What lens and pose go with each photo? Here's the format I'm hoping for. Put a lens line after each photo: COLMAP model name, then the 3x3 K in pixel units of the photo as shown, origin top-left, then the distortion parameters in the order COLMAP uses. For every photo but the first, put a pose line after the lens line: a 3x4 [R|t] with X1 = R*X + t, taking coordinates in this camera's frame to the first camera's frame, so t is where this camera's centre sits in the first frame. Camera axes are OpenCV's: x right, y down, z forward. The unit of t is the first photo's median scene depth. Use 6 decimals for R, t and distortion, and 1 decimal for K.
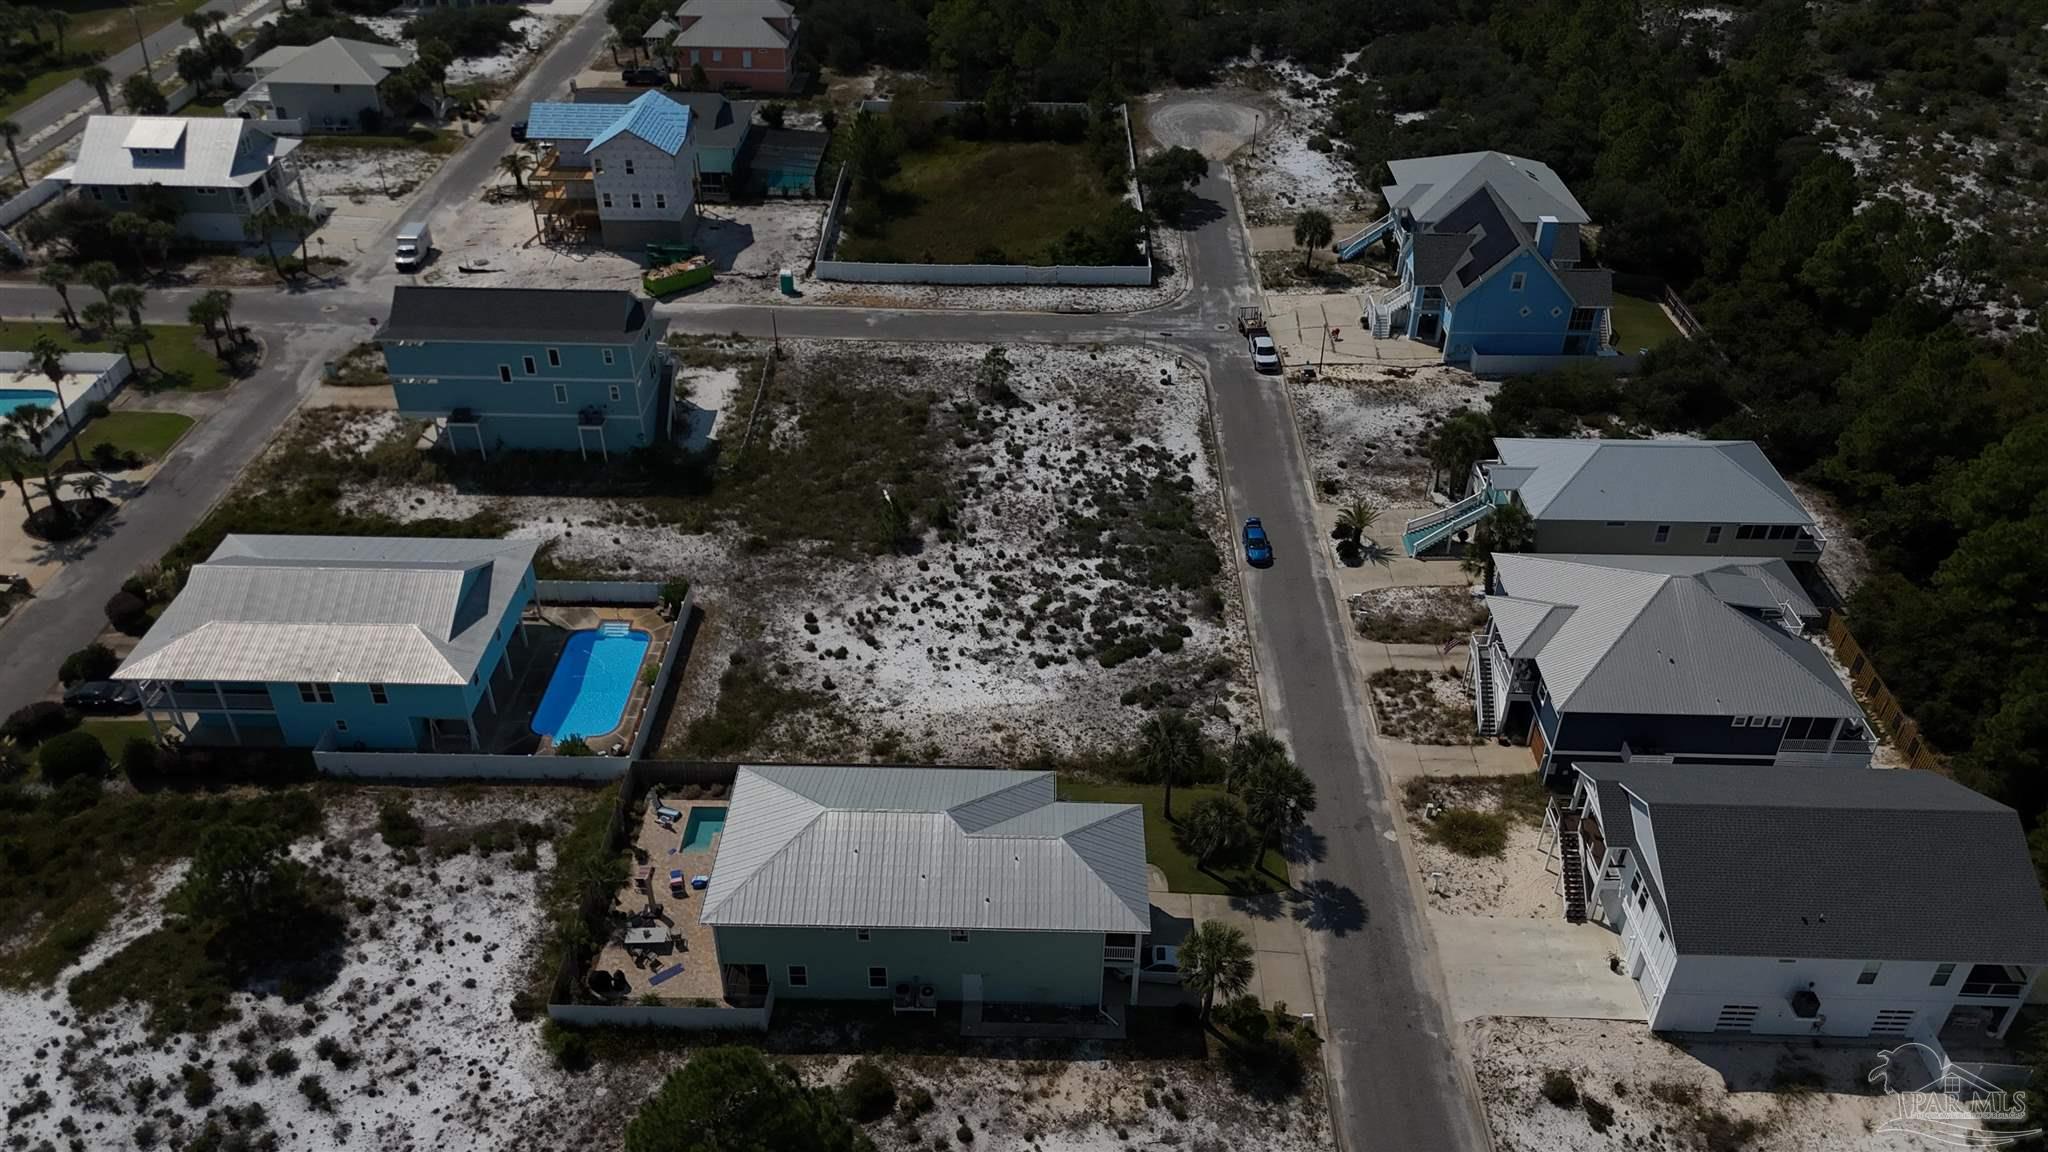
lens RADIAL K [[1513.6, 0, 1020.1], [0, 1513.6, 582.8], [0, 0, 1]] dist [0.079954, -0.083947]
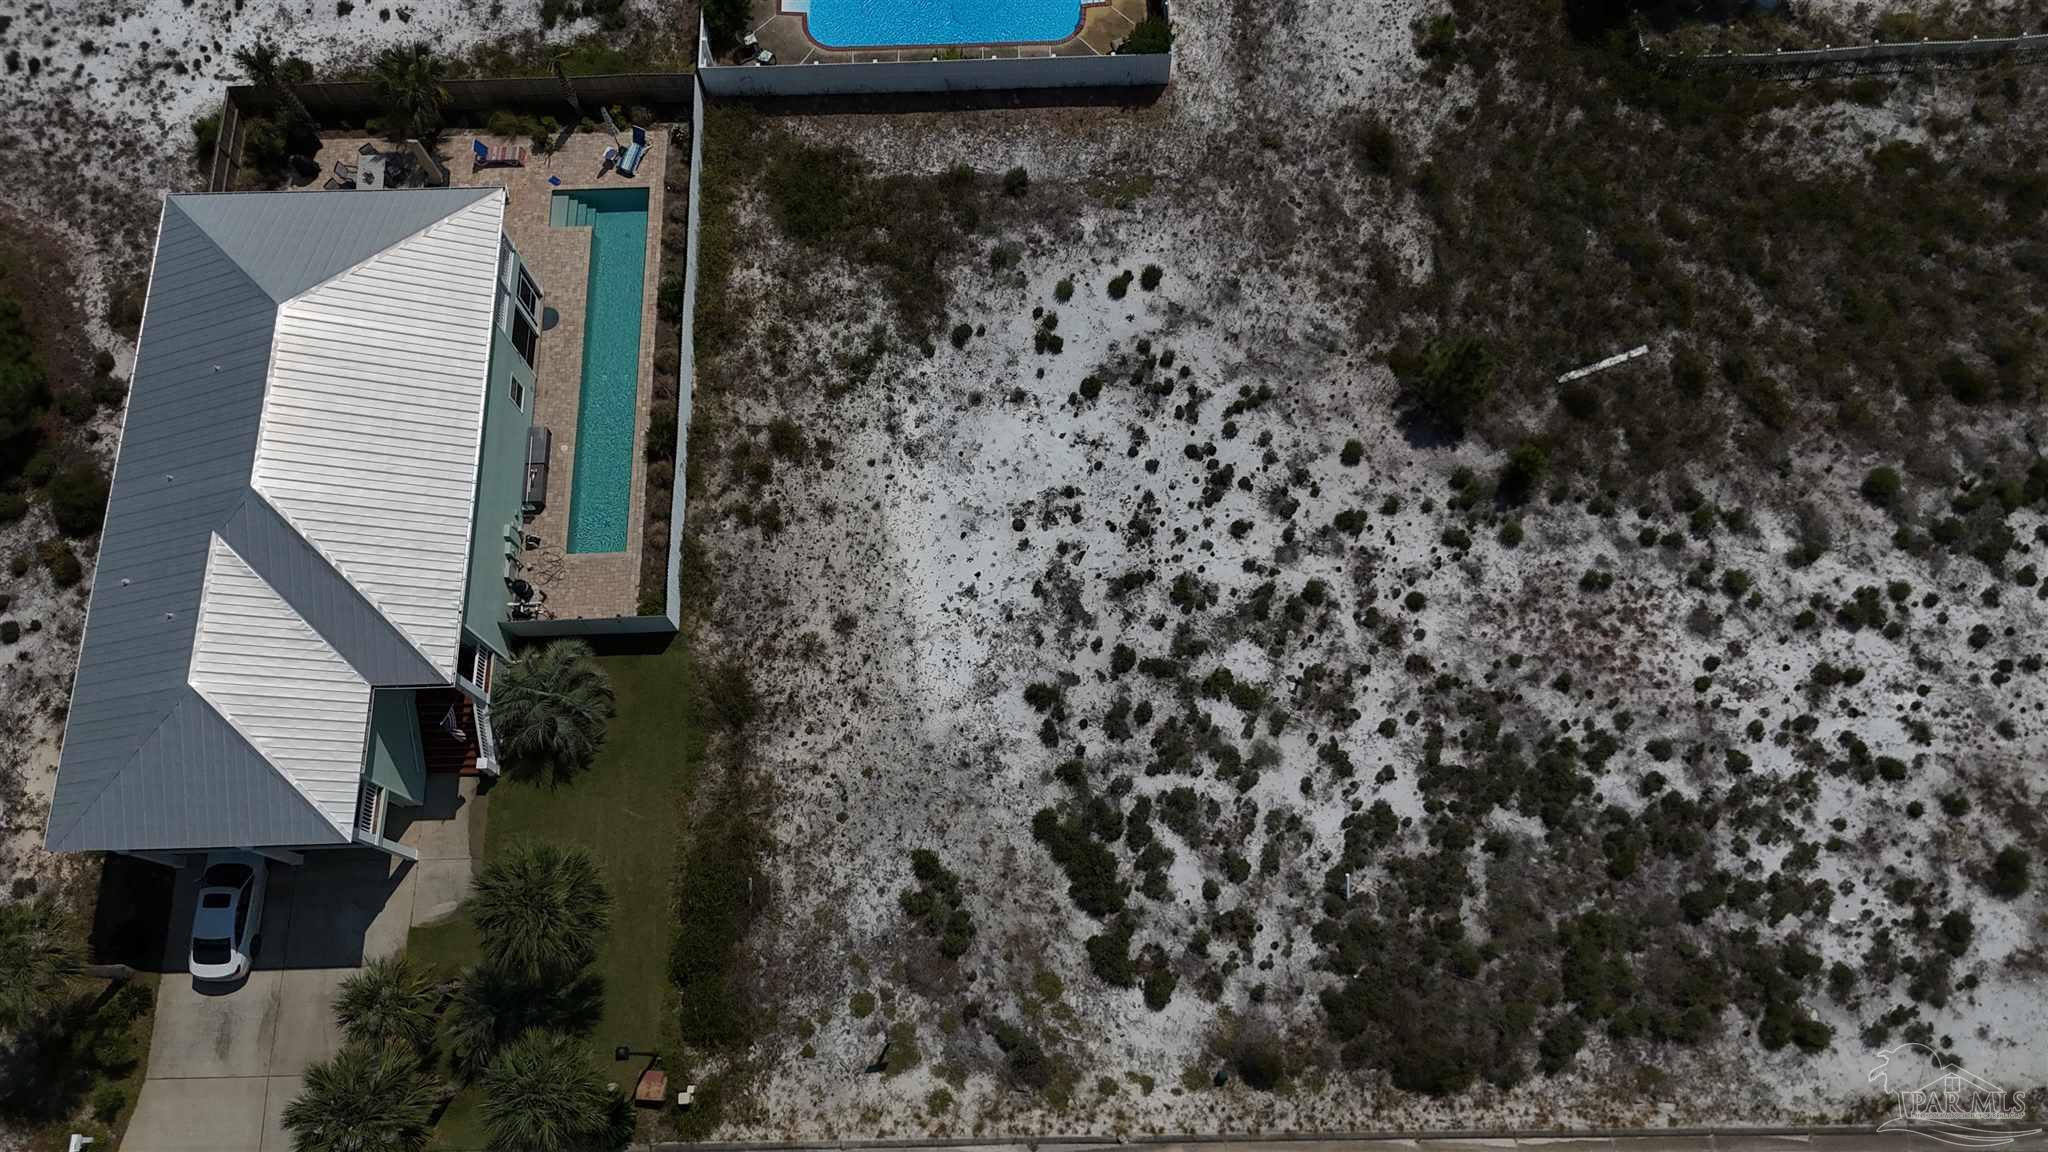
lens RADIAL K [[1513.6, 0, 1021.2], [0, 1513.6, 573.2], [0, 0, 1]] dist [0.079954, -0.083947]
pose [[0.038456, 0.942883, -0.330897, 0.135285], [-0.553994, 0.295709, 0.778233, -0.332747], [0.831632, 0.153388, 0.533723, 0.669359]]
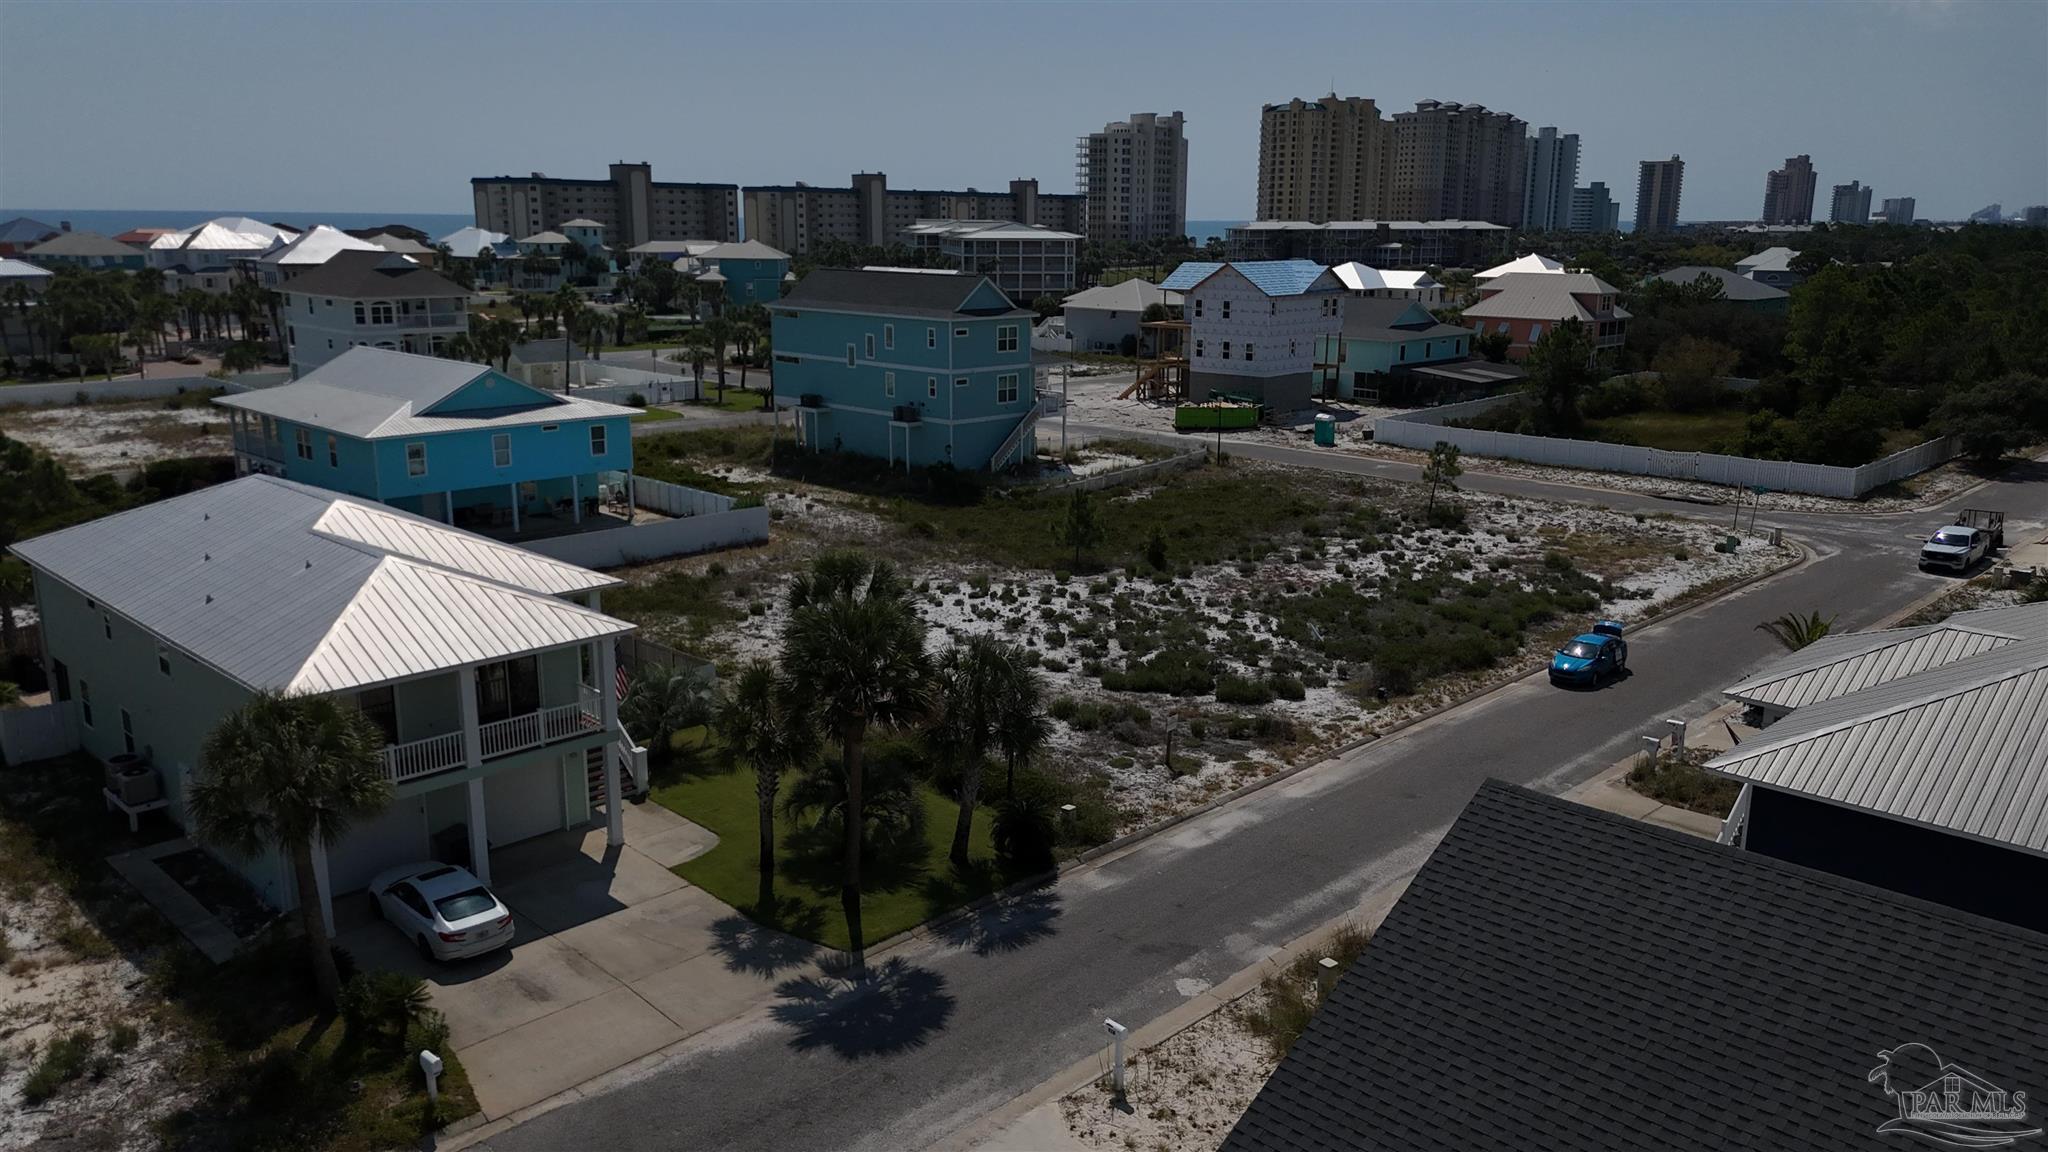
lens RADIAL K [[1513.6, 0, 1018.4], [0, 1513.6, 565.7], [0, 0, 1]] dist [0.079954, -0.083947]
pose [[0.724058, 0.151003, -0.673007, 0.371323], [-0.396525, 0.889510, -0.227024, 0.143709], [0.564365, 0.431242, 0.703933, 0.538223]]
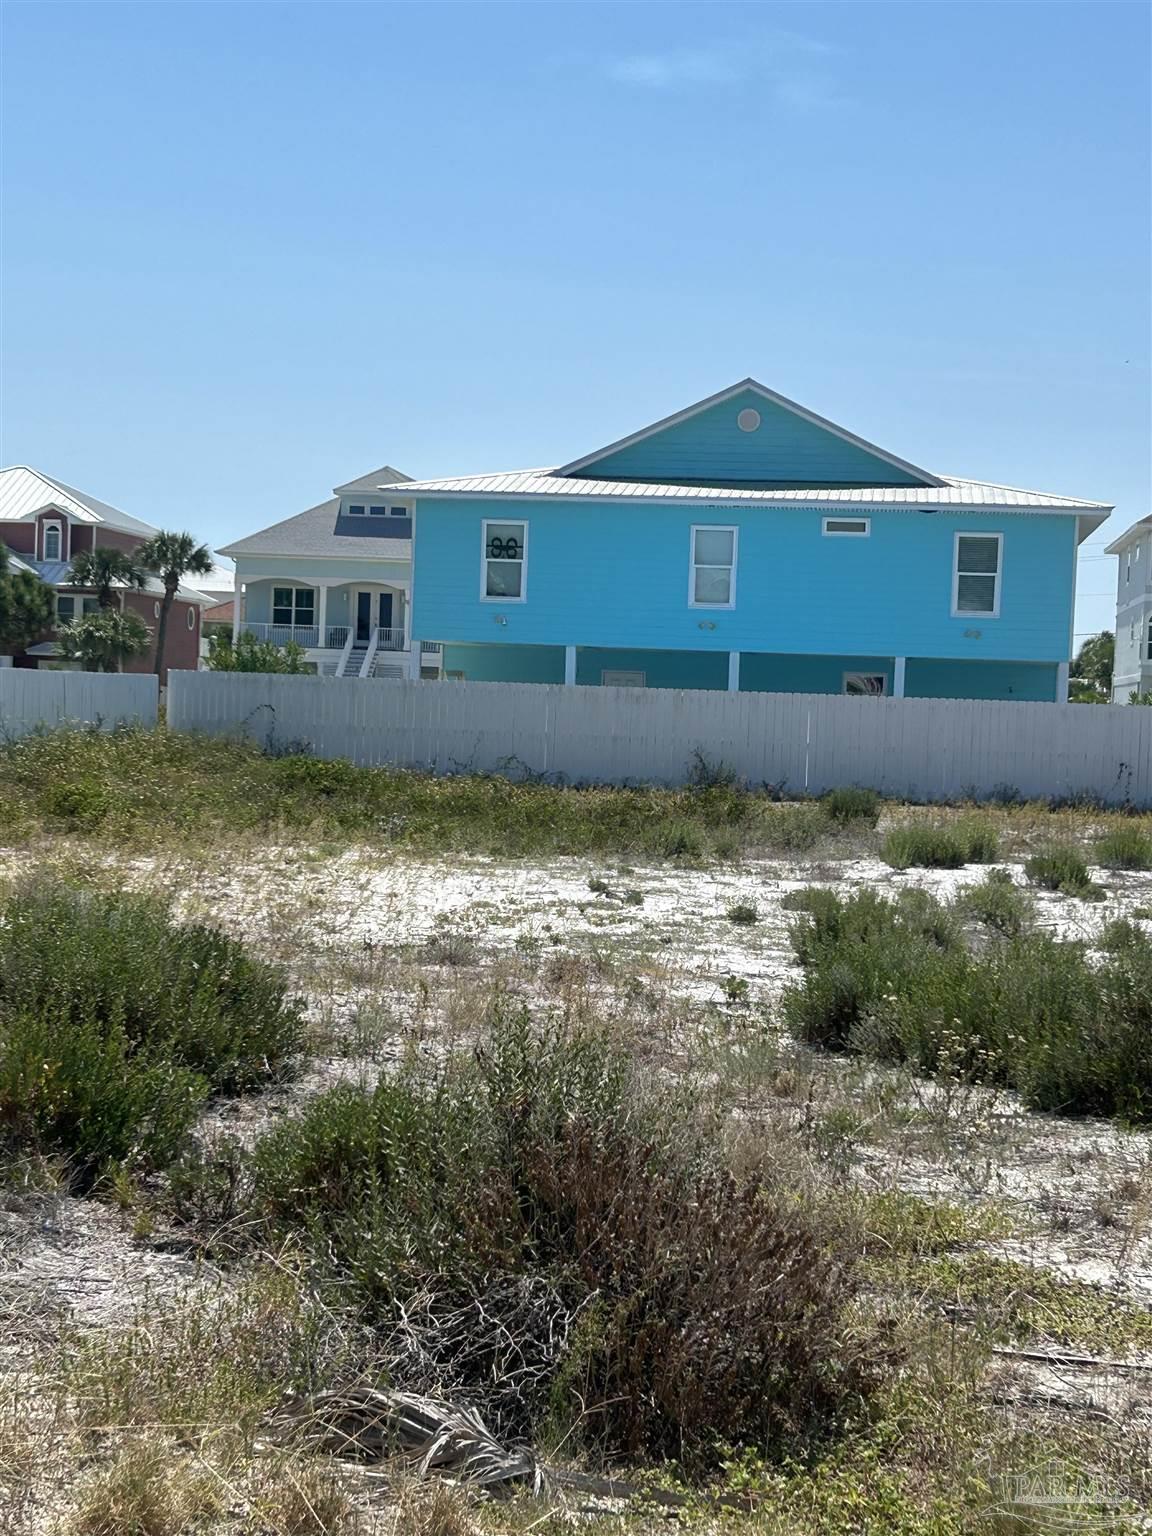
lens RADIAL K [[2486.2, 0, 589.7], [0, 2486.2, 765.2], [0, 0, 1]] dist [0.186931, 0.000000]
pose [[-0.102029, 0.008998, -0.994741, 0.179284], [-0.604818, 0.793350, 0.069211, 0.039105], [0.789801, 0.608699, -0.075502, 0.927853]]
